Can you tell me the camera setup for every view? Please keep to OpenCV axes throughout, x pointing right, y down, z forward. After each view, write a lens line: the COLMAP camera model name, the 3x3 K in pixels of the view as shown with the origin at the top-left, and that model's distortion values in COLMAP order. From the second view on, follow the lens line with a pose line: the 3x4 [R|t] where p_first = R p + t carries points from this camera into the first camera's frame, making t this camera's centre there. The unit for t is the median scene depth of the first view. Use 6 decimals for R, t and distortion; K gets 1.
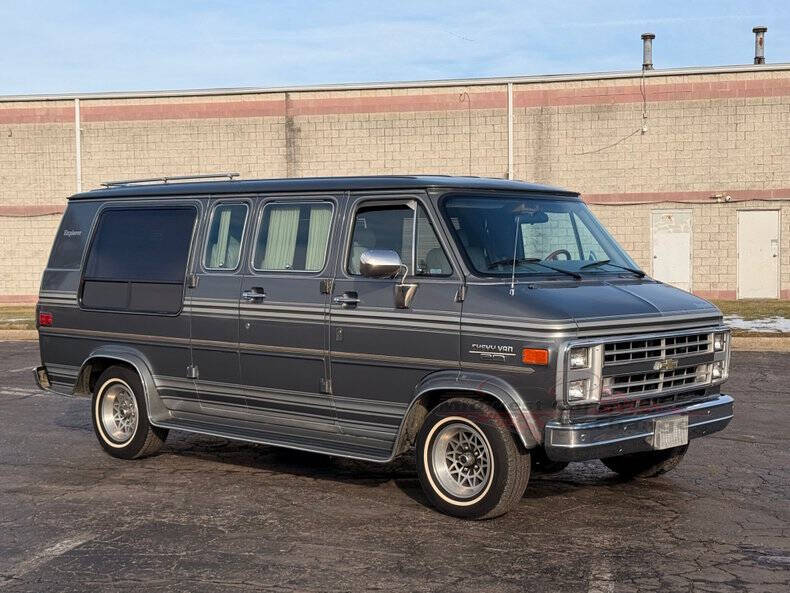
lens RADIAL K [[1116.6, 0, 422.3], [0, 1116.6, 299.1], [0, 0, 1]] dist [0.126484, -0.076757]
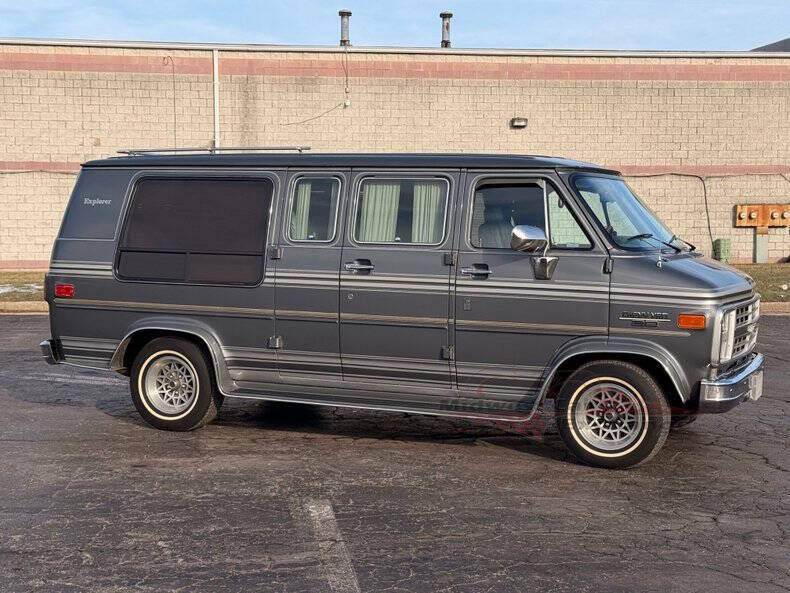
lens RADIAL K [[1110.0, 0, 374.1], [0, 1110.0, 296.9], [0, 0, 1]] dist [0.130762, -0.107914]
pose [[0.954426, -0.008798, 0.298317, -0.468270], [0.000400, 0.999602, 0.028200, -0.004944], [-0.298446, -0.026796, 0.954050, 0.016839]]
